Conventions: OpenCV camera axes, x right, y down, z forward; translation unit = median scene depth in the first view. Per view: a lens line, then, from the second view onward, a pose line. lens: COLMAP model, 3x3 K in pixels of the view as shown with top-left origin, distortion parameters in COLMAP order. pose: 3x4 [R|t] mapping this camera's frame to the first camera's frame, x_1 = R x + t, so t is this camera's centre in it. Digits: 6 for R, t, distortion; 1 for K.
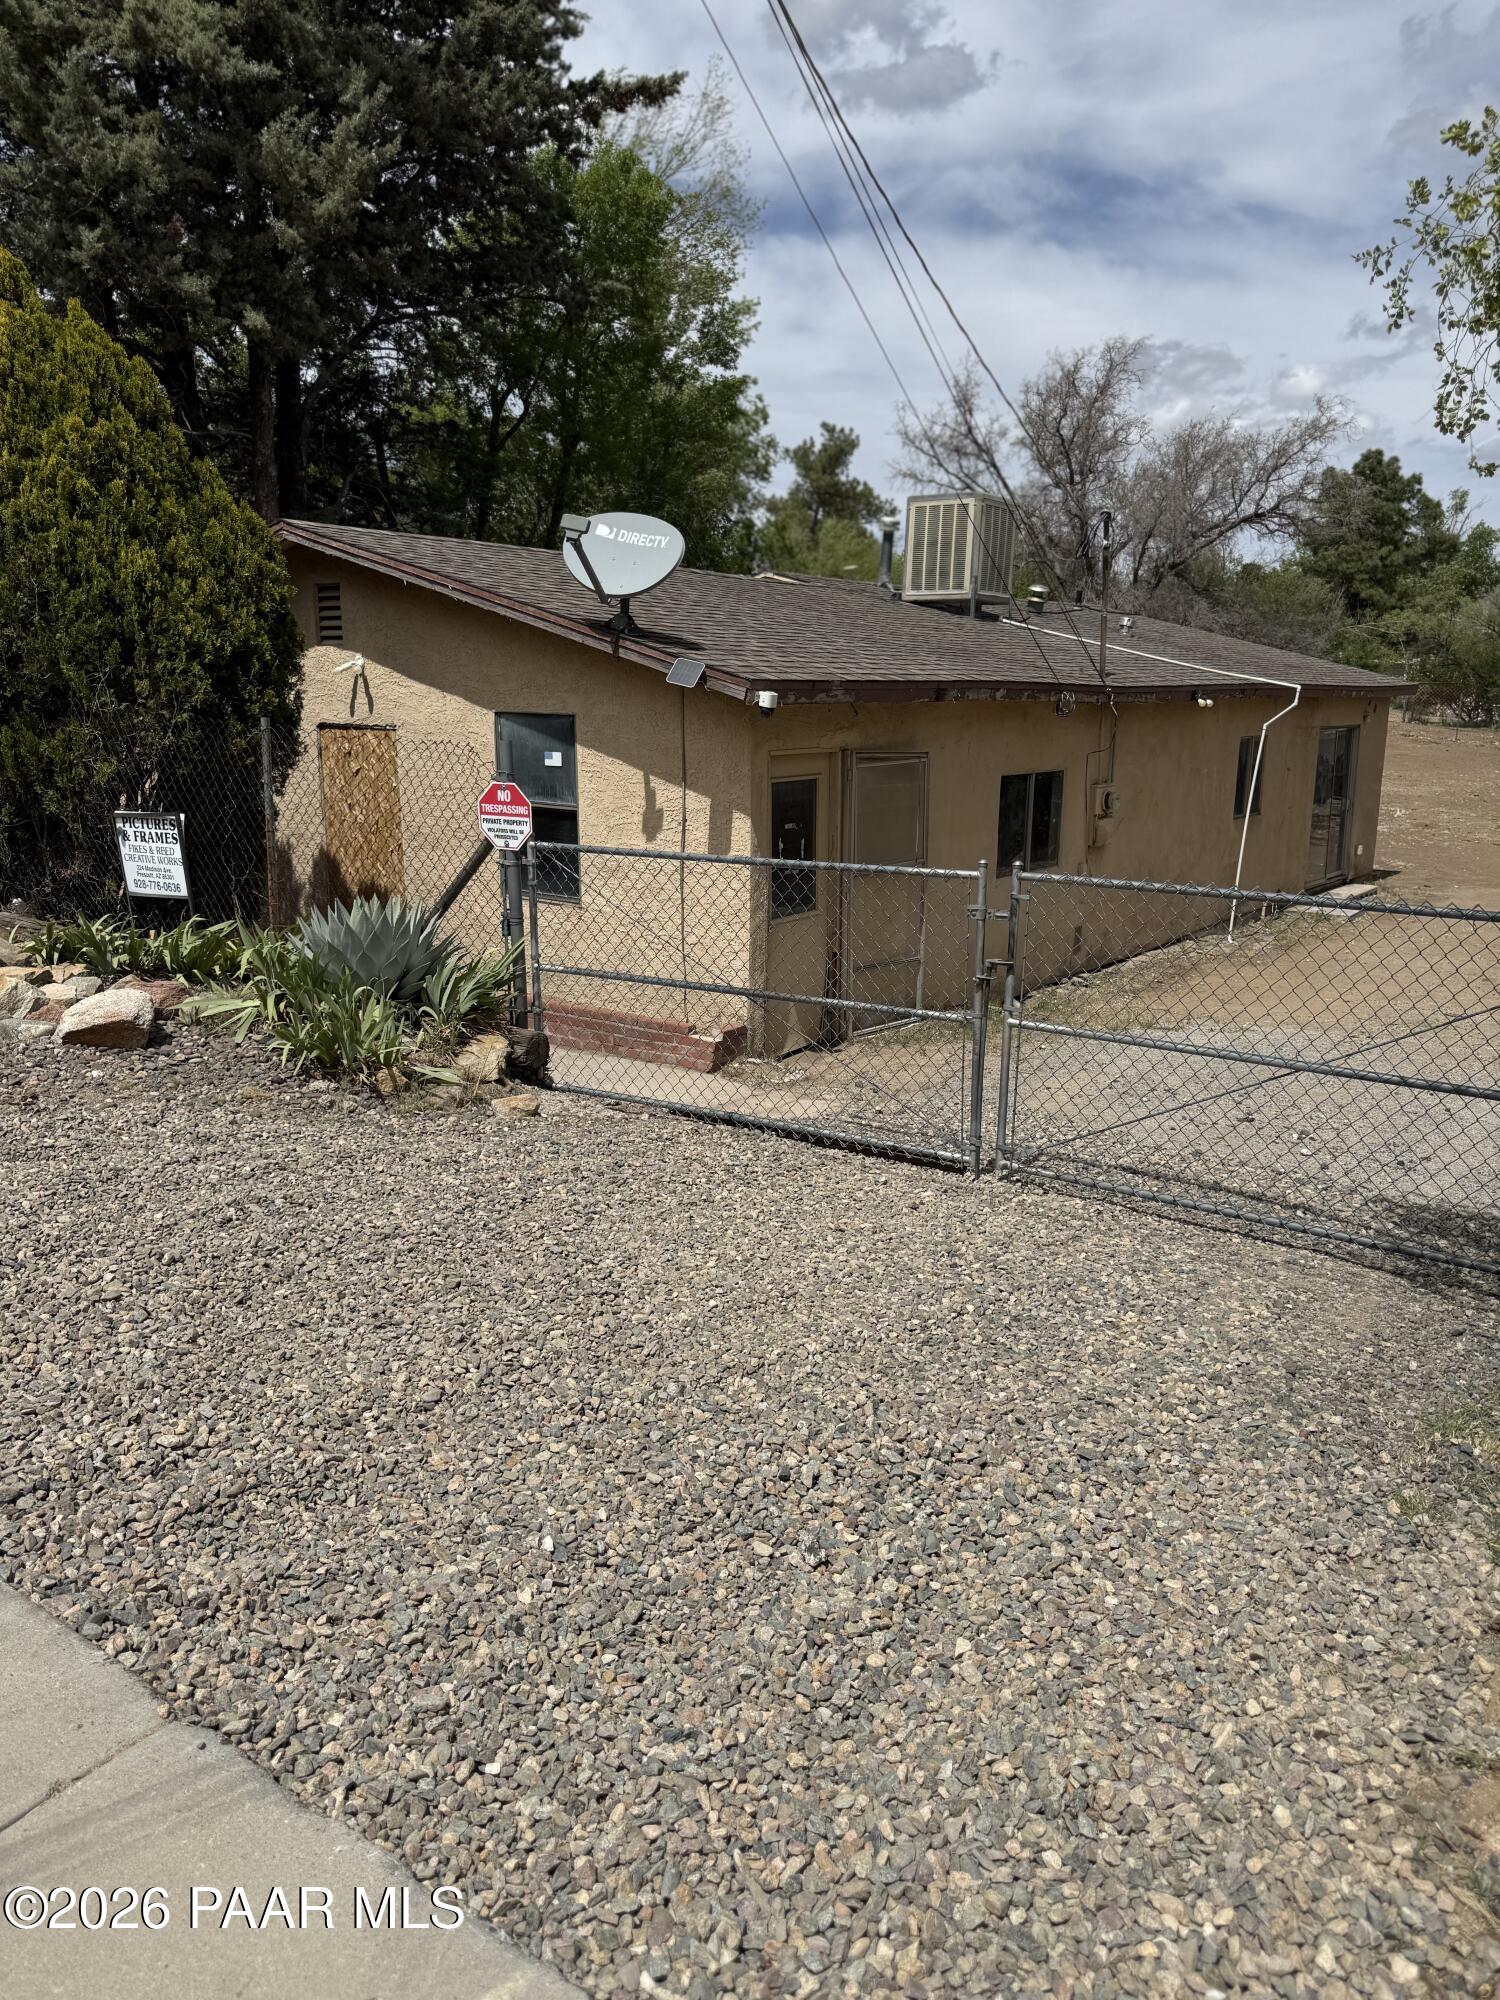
lens RADIAL K [[1419.4, 0, 735.4], [0, 1419.4, 1002.2], [0, 0, 1]] dist [0.041105, -0.048409]
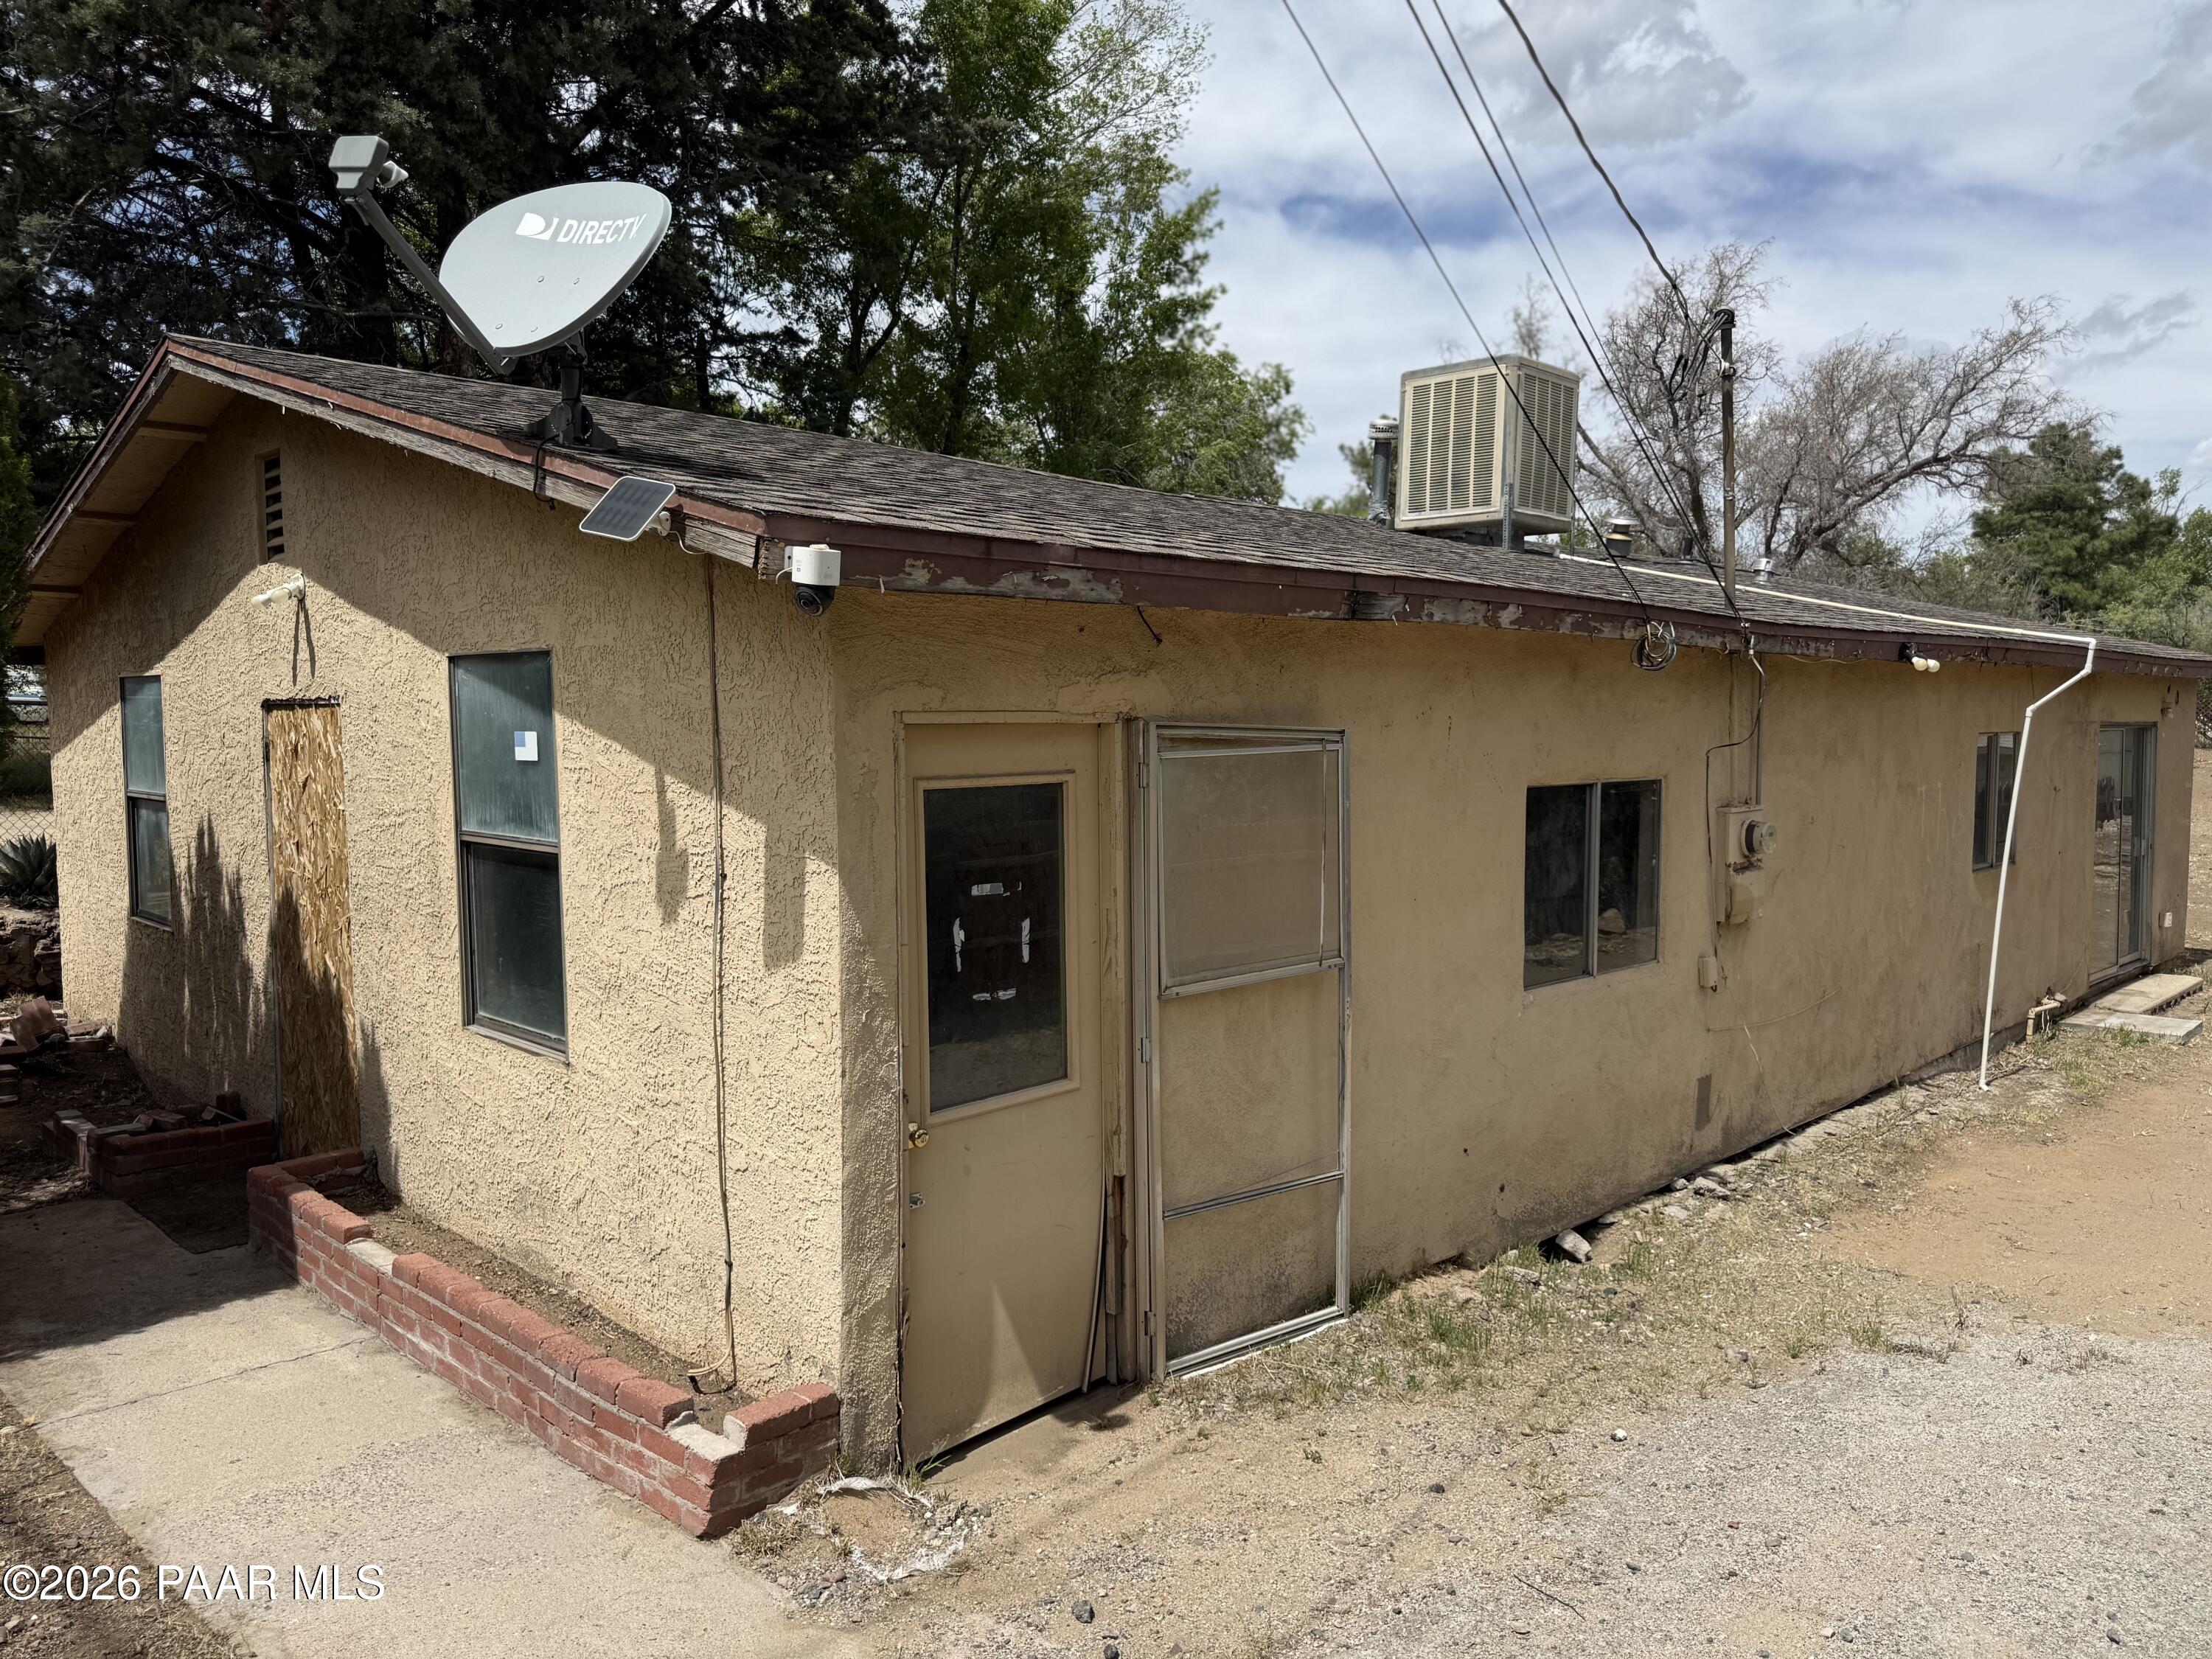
lens RADIAL K [[1569.9, 0, 1105.8], [0, 1569.9, 831.4], [0, 0, 1]] dist [0.041105, -0.048409]
pose [[0.991849, -0.002192, -0.127398, 0.119931], [-0.016694, 0.988998, -0.146985, -0.064946], [0.126318, 0.147914, 0.980900, 0.479221]]
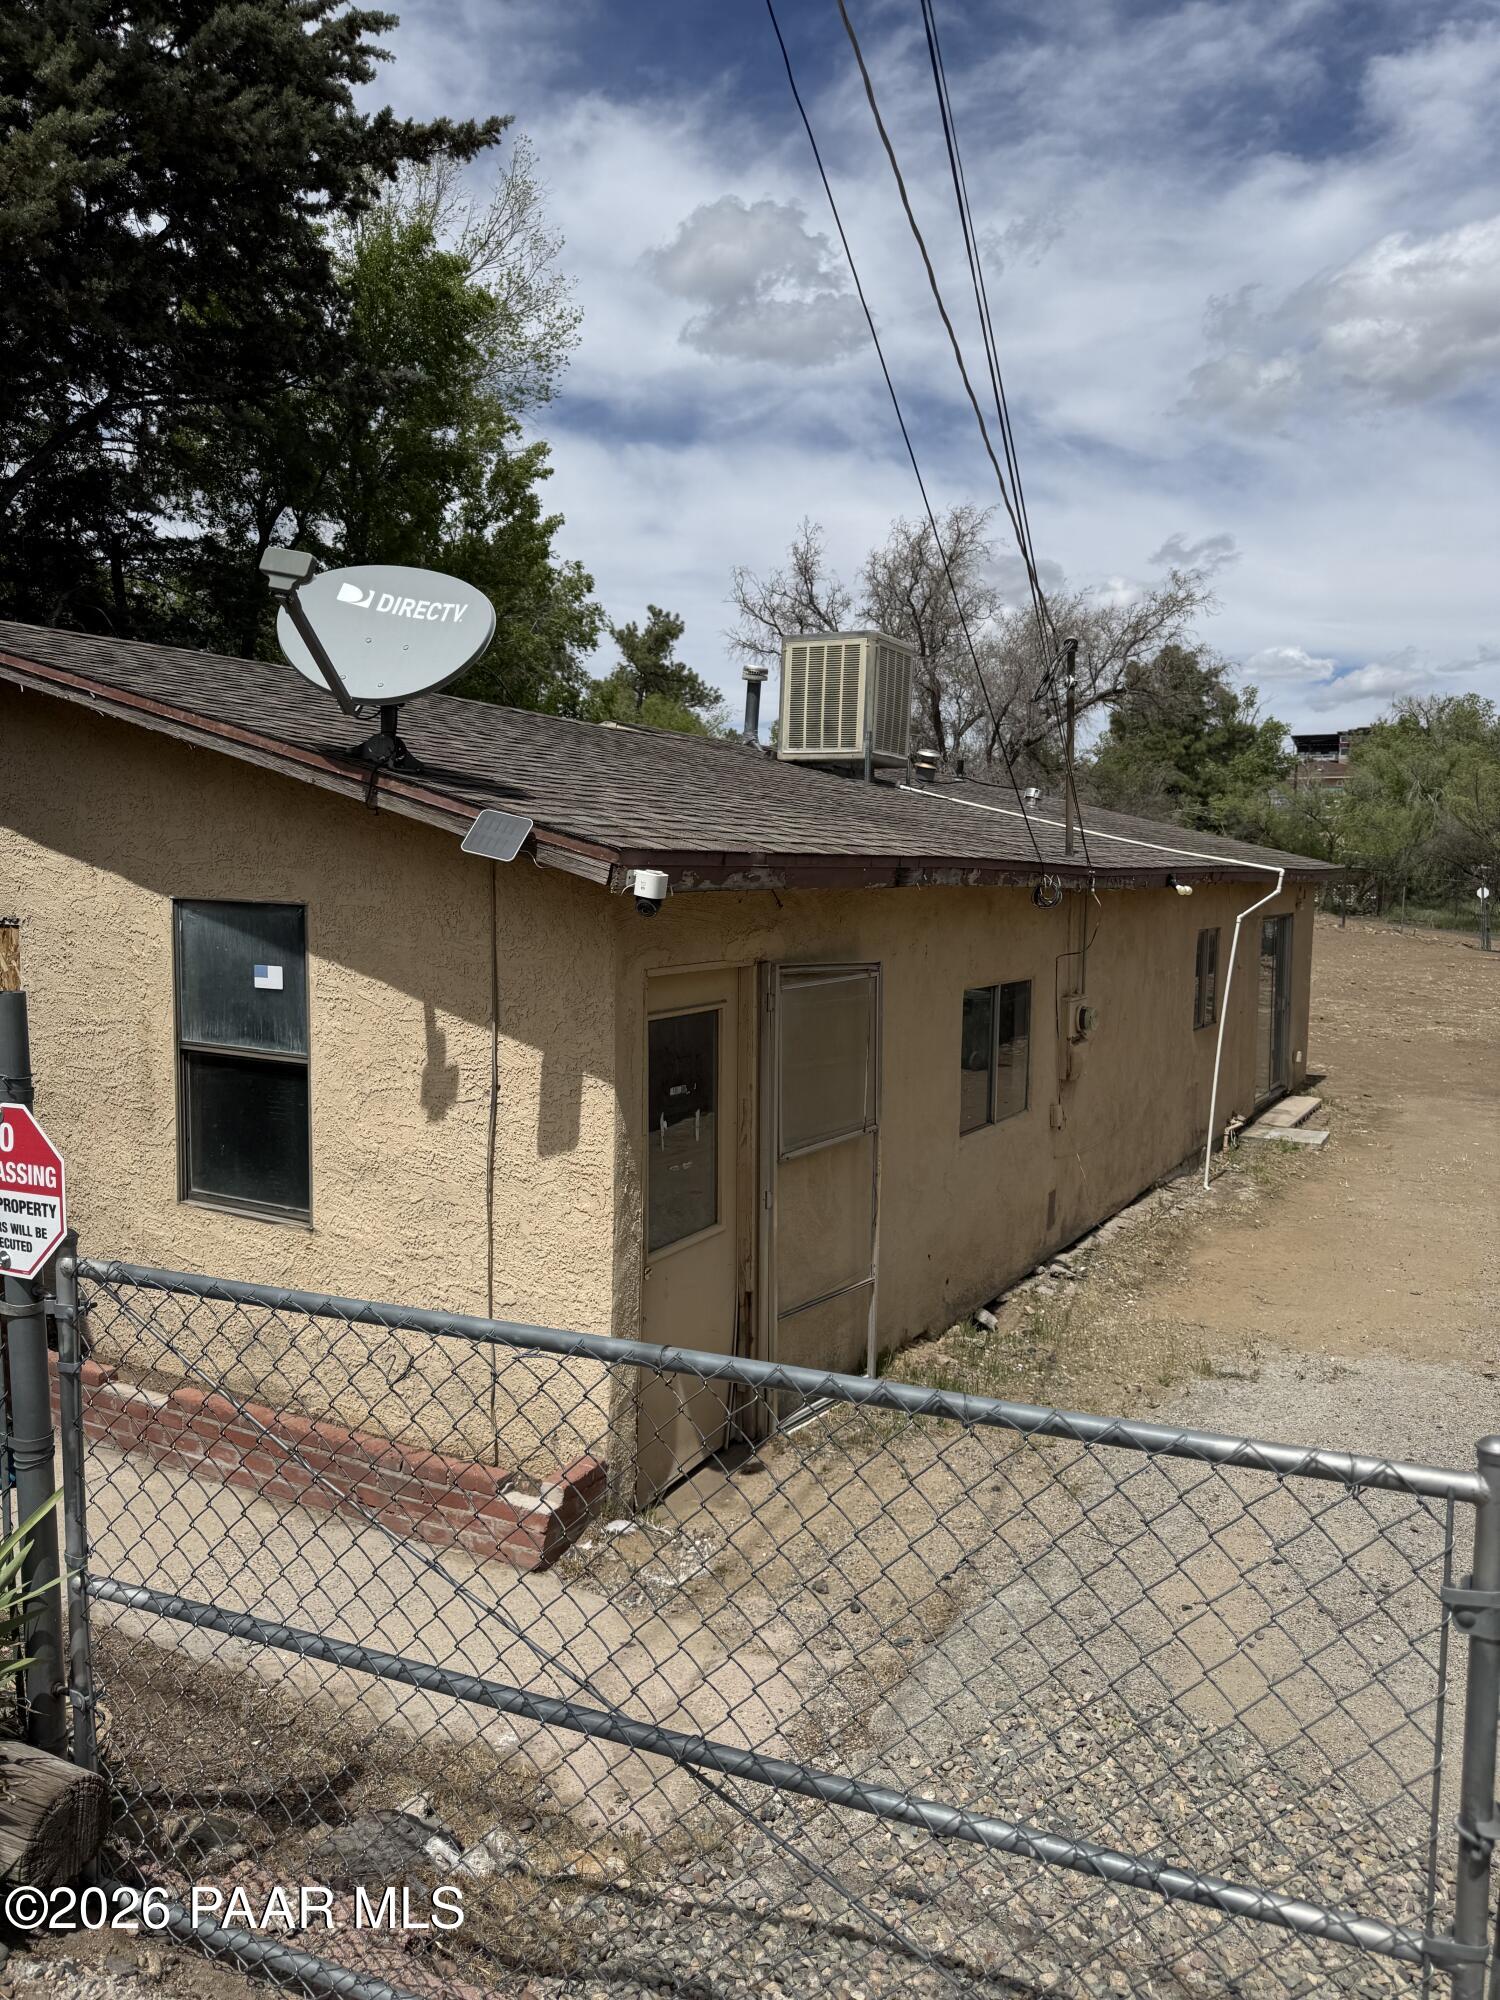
lens RADIAL K [[1419.4, 0, 754.0], [0, 1419.4, 983.4], [0, 0, 1]] dist [0.041105, -0.048409]
pose [[0.990556, -0.004361, 0.137036, -0.009672], [0.022853, 0.990763, -0.133664, -0.079241], [-0.135188, 0.135533, 0.981506, 0.363846]]
